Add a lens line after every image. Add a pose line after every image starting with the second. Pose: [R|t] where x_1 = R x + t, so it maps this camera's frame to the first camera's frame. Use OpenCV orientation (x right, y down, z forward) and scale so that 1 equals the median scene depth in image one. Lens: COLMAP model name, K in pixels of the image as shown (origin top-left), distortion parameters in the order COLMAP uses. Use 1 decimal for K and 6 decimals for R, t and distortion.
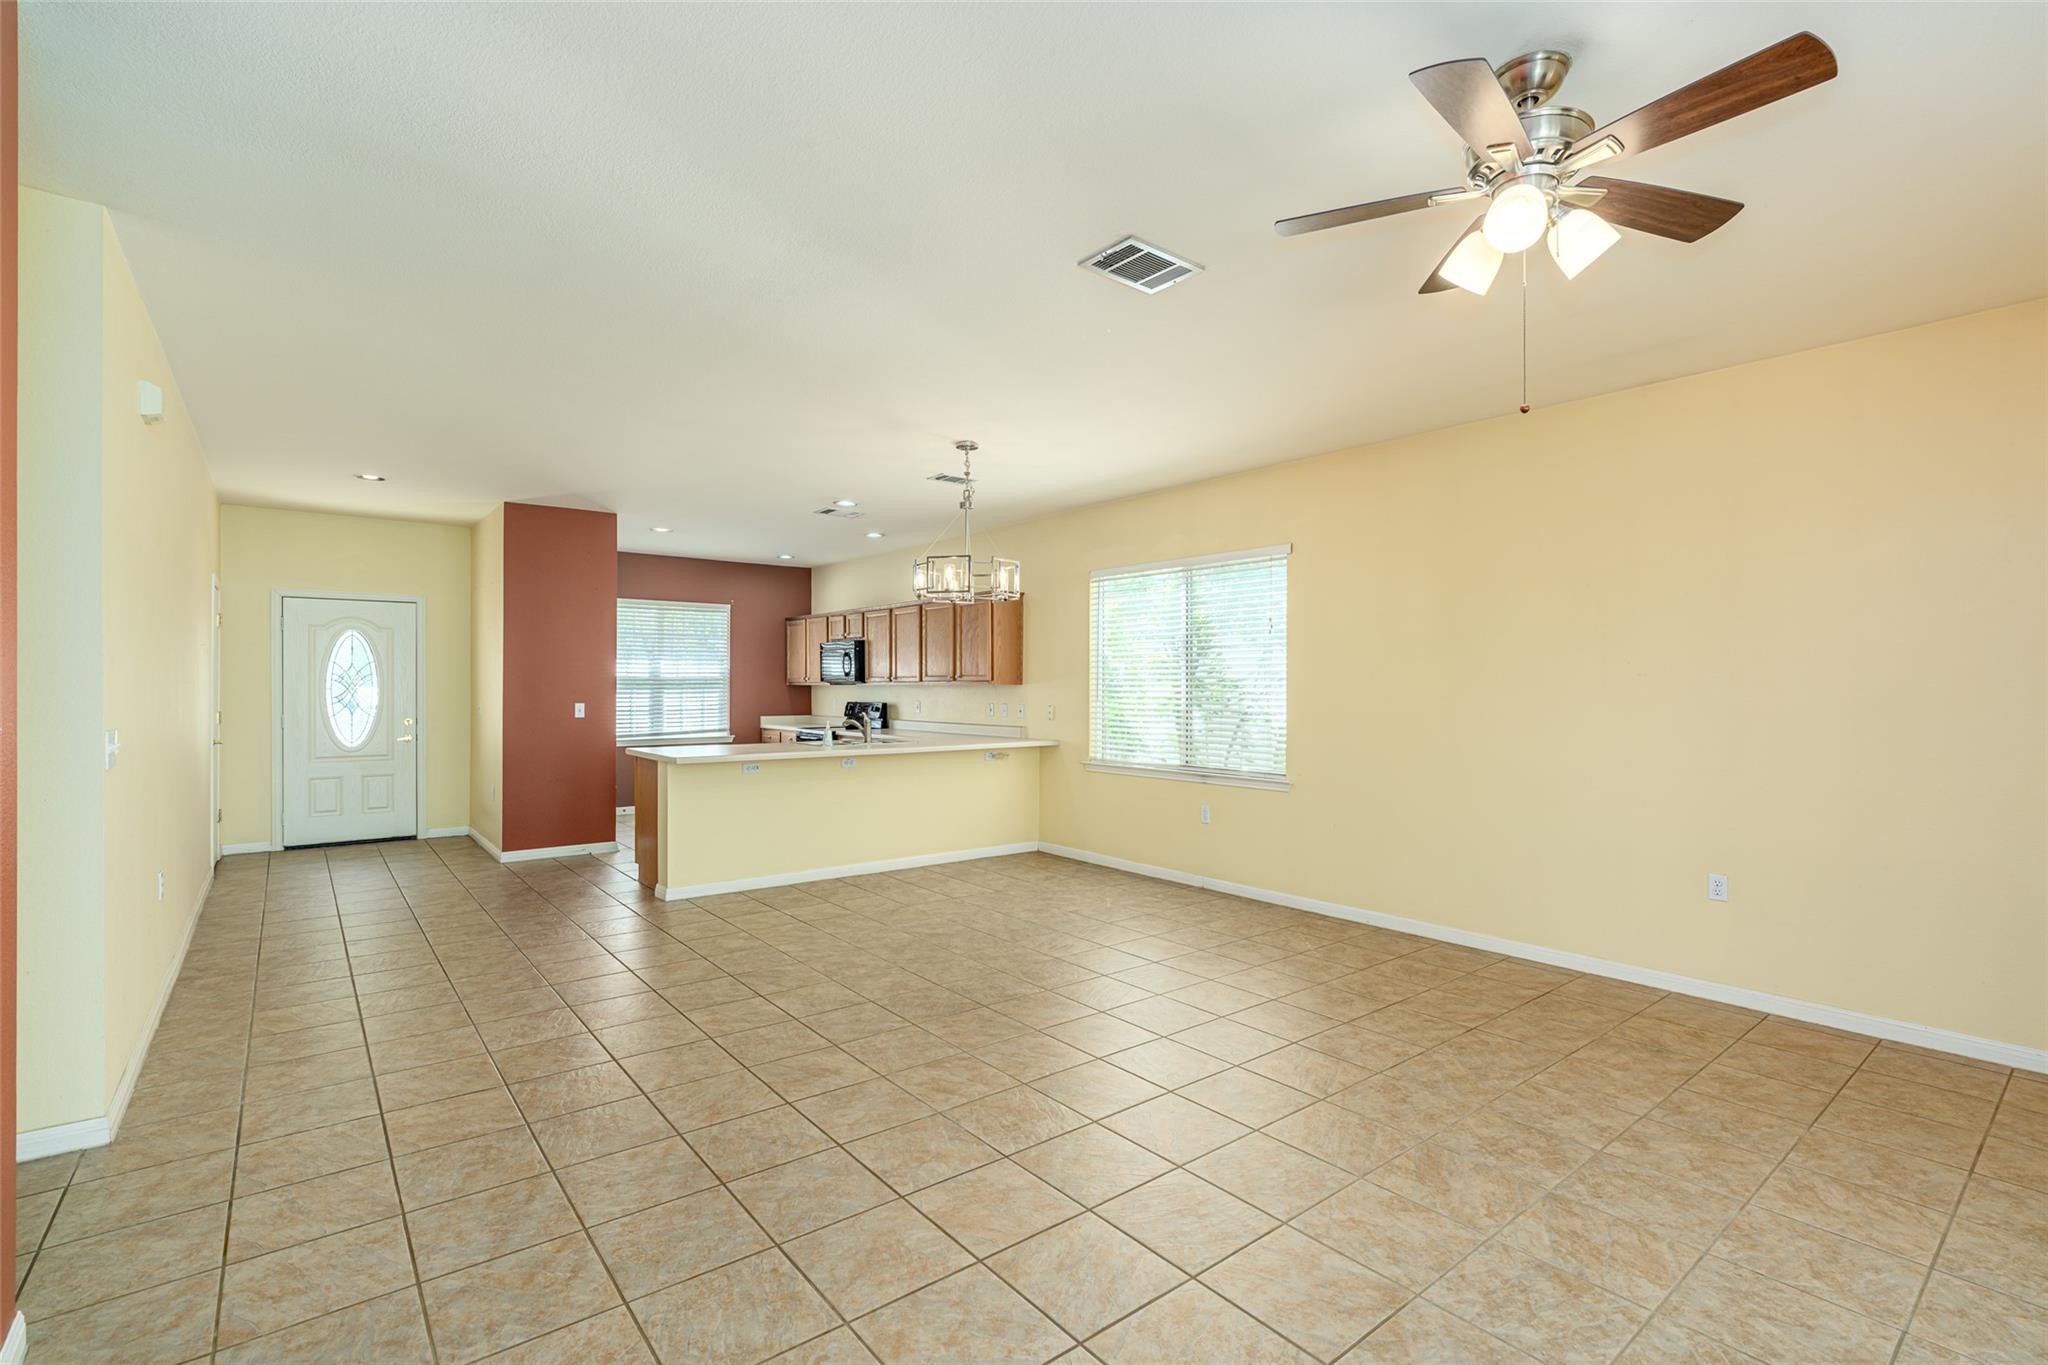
lens RADIAL K [[935.8, 0, 1025.1], [0, 935.8, 690.7], [0, 0, 1]] dist [-0.014077, 0.002939]
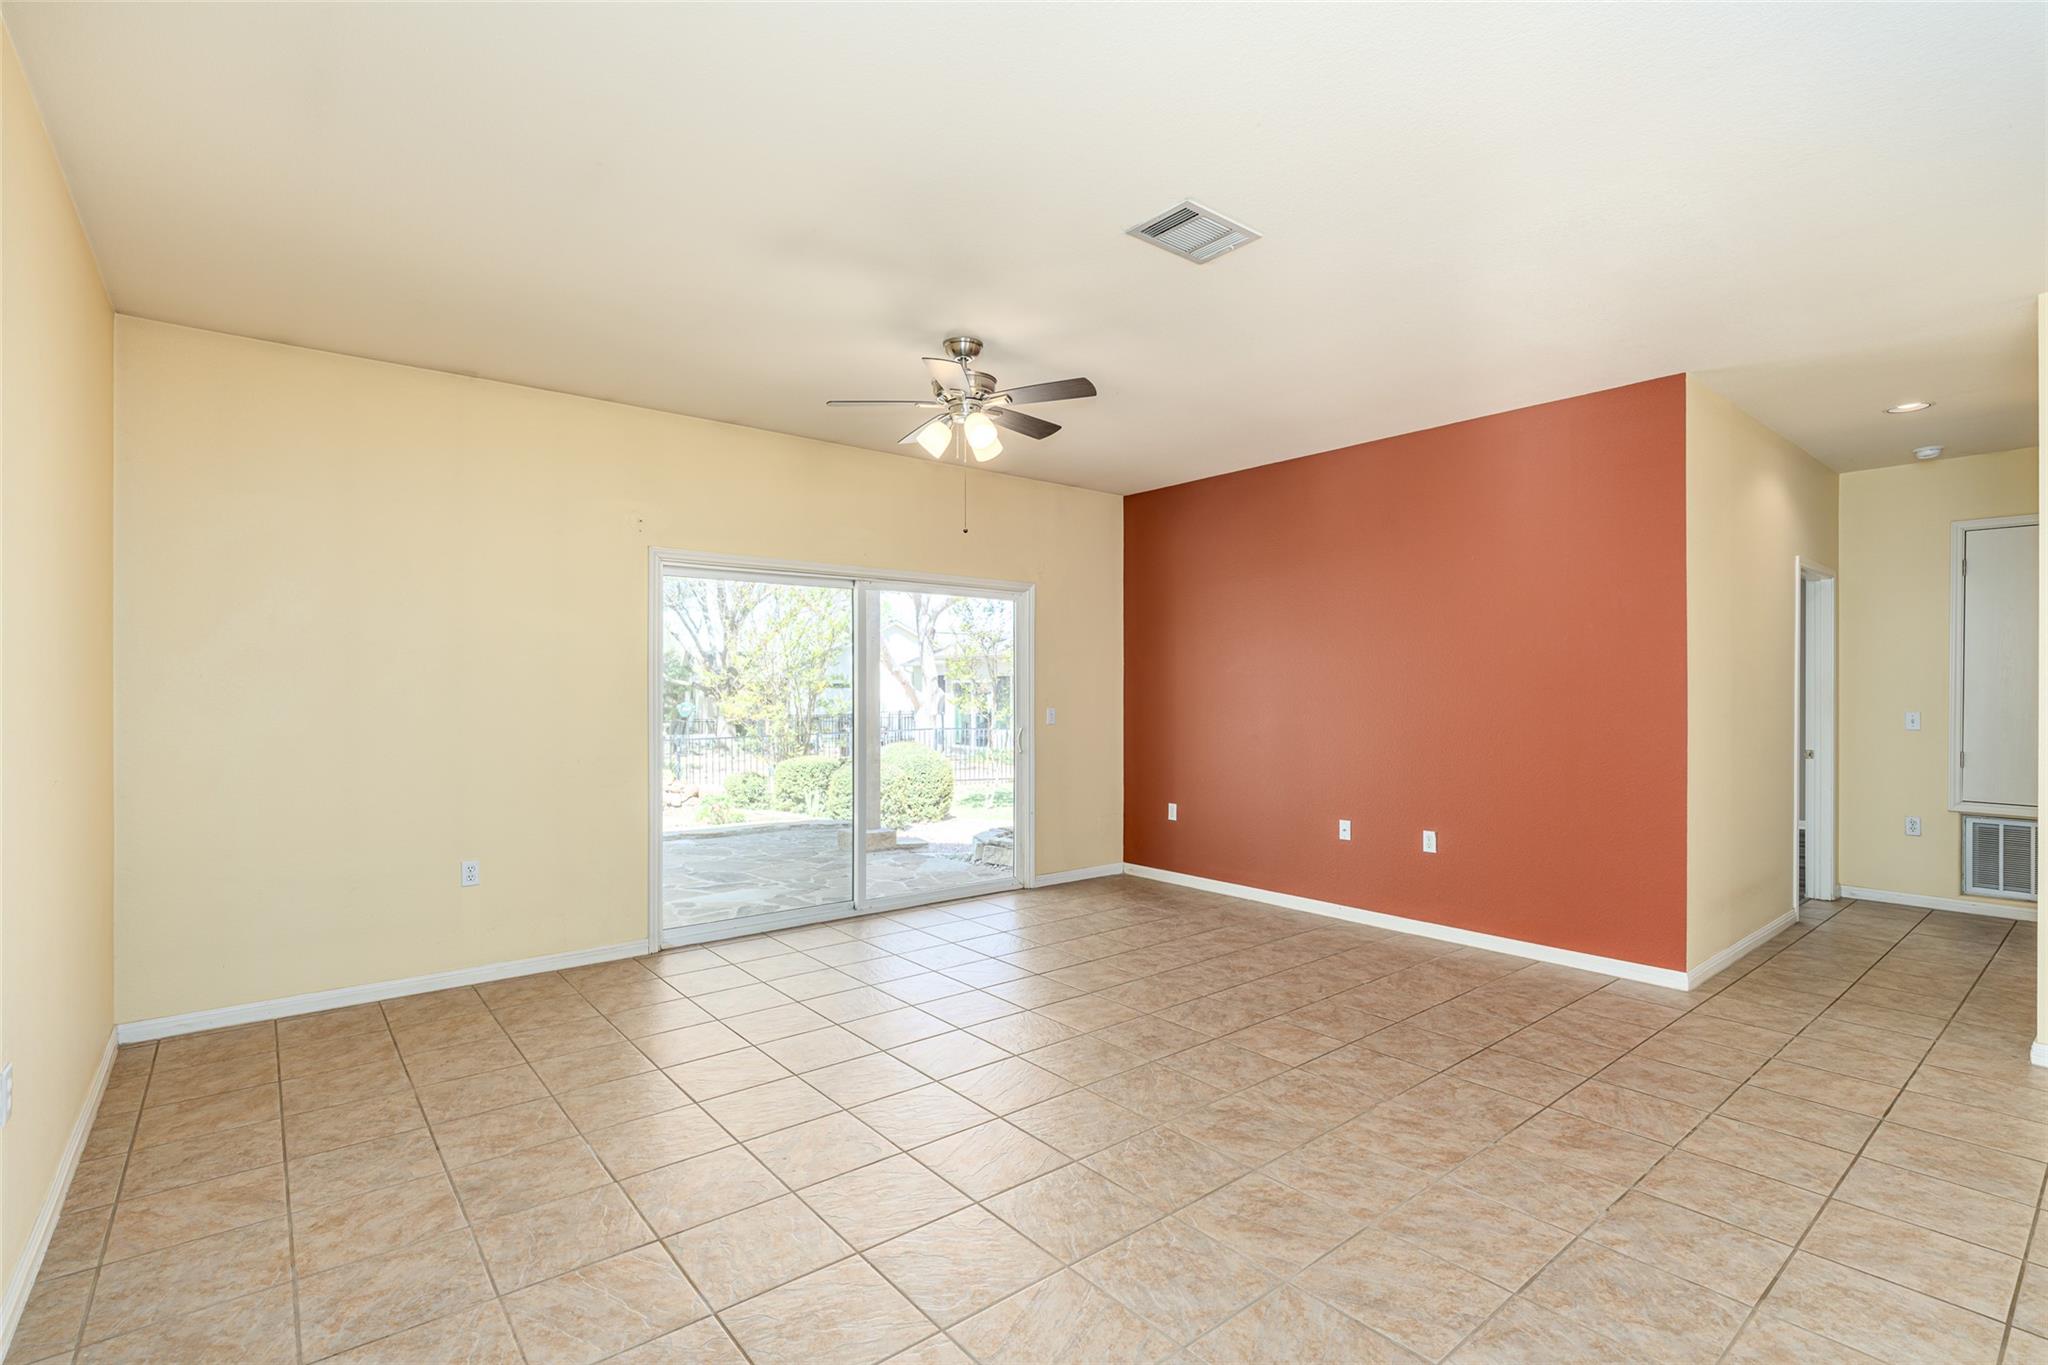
lens RADIAL K [[935.8, 0, 1015.6], [0, 935.8, 693.1], [0, 0, 1]] dist [-0.014077, 0.002939]
pose [[-0.999988, -0.004673, 0.001319, 0.192095], [-0.004663, 0.999962, 0.007390, 0.000133], [-0.001354, 0.007383, -0.999972, 1.229572]]
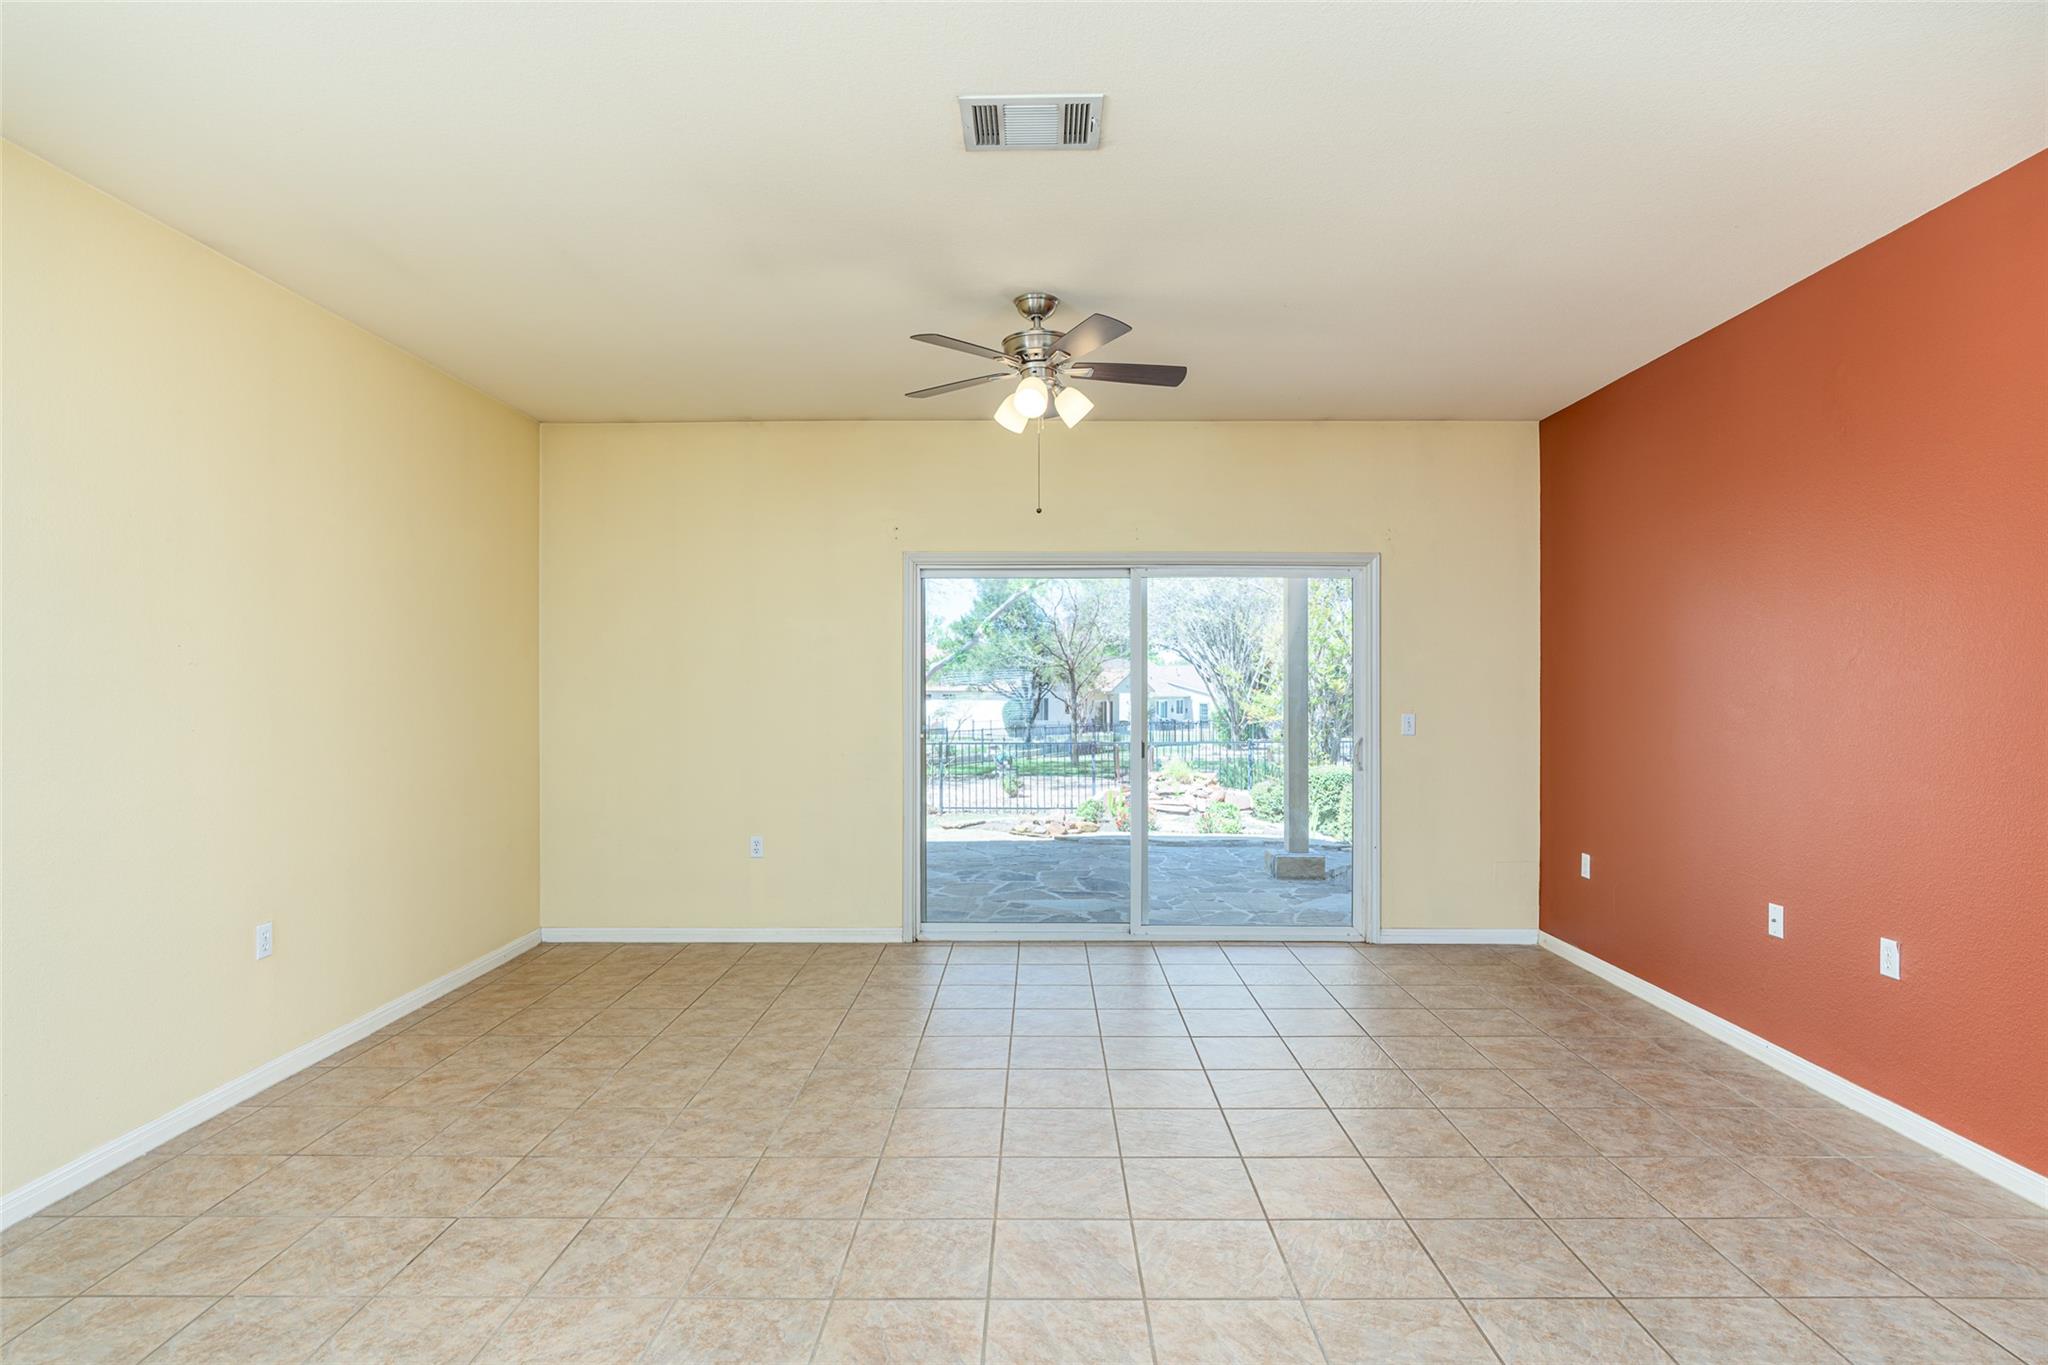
lens RADIAL K [[1029.7, 0, 1026.4], [0, 1029.7, 724.8], [0, 0, 1]] dist [-0.011228, -0.001722]
pose [[-0.770888, -0.024904, 0.636483, -0.251281], [0.001766, 0.999148, 0.041233, -0.007024], [-0.636968, 0.032911, -0.770187, 1.042074]]
